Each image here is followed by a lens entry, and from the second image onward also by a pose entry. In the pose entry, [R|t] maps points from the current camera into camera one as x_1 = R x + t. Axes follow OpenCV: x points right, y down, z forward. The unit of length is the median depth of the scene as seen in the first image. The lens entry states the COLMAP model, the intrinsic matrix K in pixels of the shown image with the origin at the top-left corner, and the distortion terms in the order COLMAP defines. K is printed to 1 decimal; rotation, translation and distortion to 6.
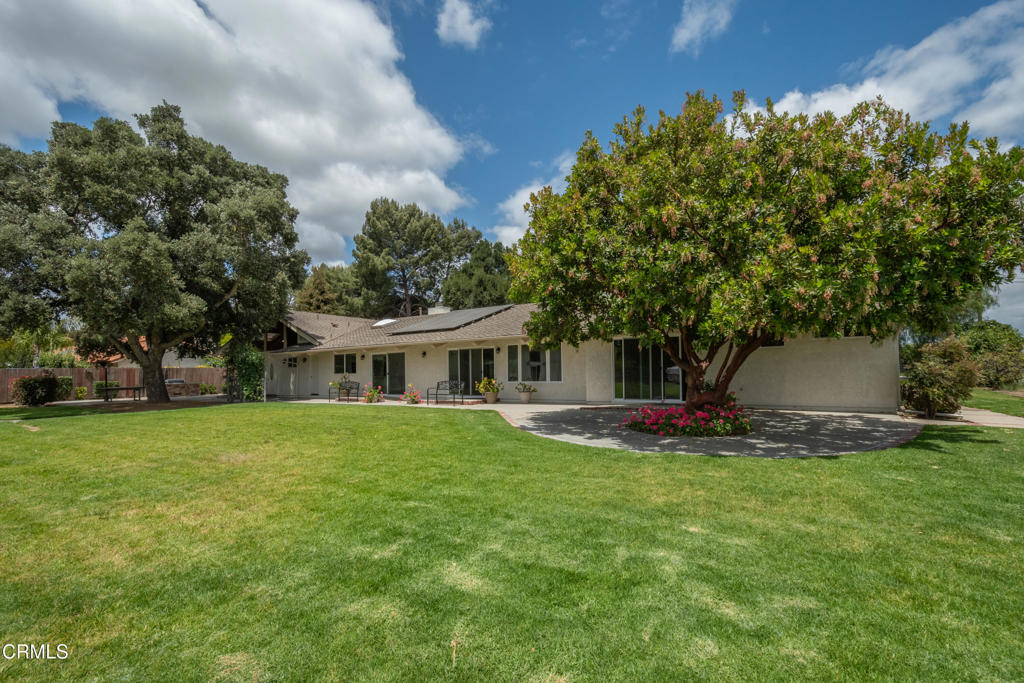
lens RADIAL K [[454.0, 0, 511.4], [0, 454.0, 368.0], [0, 0, 1]] dist [-0.002647, -0.000189]
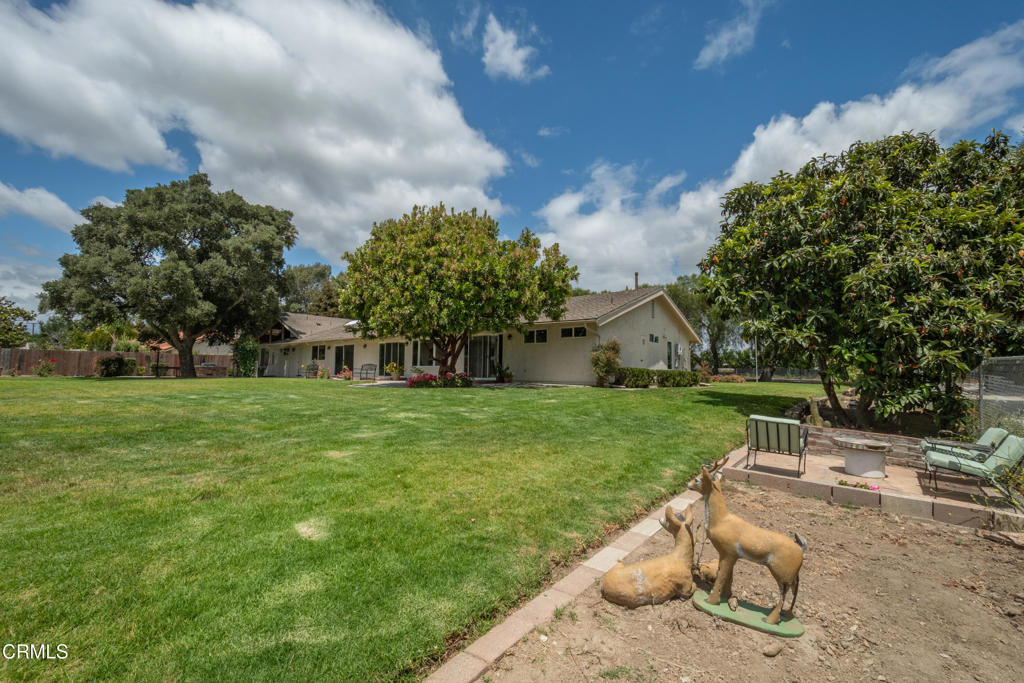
lens RADIAL K [[450.0, 0, 512.3], [0, 450.0, 352.7], [0, 0, 1]] dist [-0.000030, -0.000053]
pose [[0.994666, 0.020115, -0.101170, 0.346371], [-0.024461, 0.998822, -0.041904, 0.034008], [0.100208, 0.044155, 0.993986, -0.280257]]
